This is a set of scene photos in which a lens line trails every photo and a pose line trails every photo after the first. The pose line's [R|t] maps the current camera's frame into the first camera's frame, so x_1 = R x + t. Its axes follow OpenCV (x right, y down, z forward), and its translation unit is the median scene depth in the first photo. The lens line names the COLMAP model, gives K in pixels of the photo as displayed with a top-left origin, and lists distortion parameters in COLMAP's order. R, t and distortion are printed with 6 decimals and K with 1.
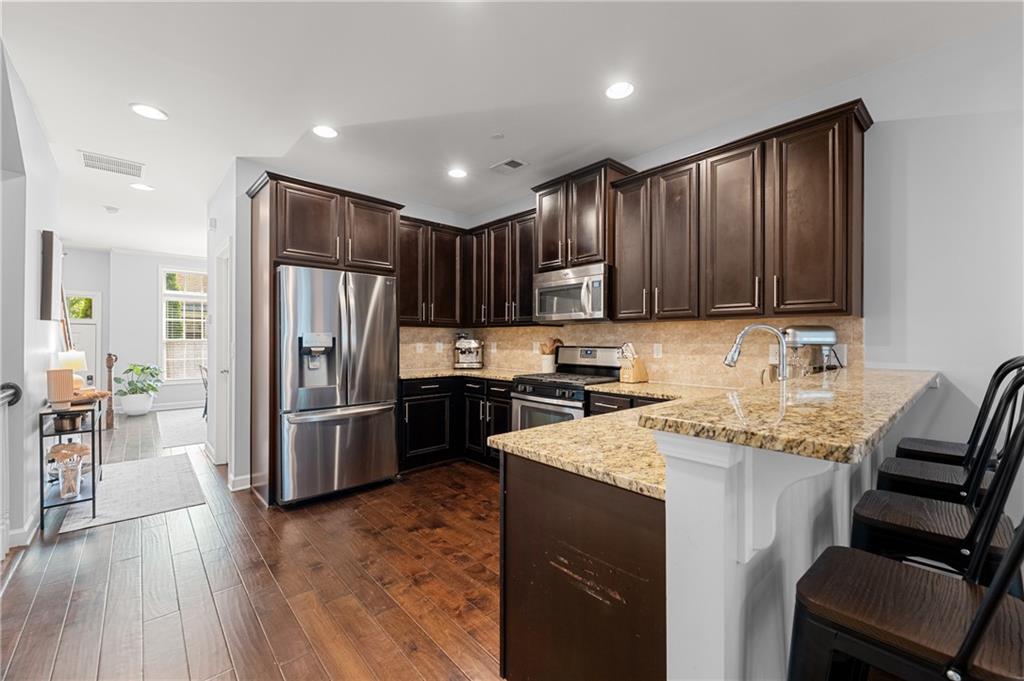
lens RADIAL K [[425.3, 0, 511.8], [0, 425.3, 339.5], [0, 0, 1]] dist [0.006392, -0.001171]
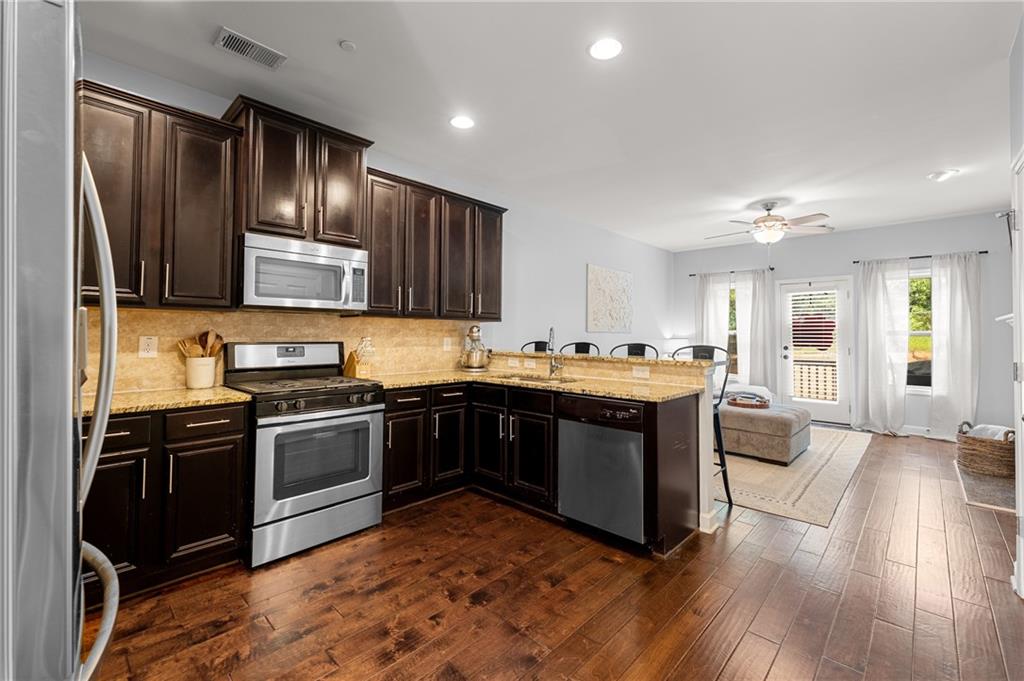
lens RADIAL K [[425.3, 0, 513.7], [0, 425.3, 324.9], [0, 0, 1]] dist [0.006392, -0.001171]
pose [[-0.086432, 0.020236, 0.996052, -0.668461], [-0.007171, 0.999755, -0.020933, -0.002002], [-0.996232, -0.008952, -0.086265, 0.696652]]
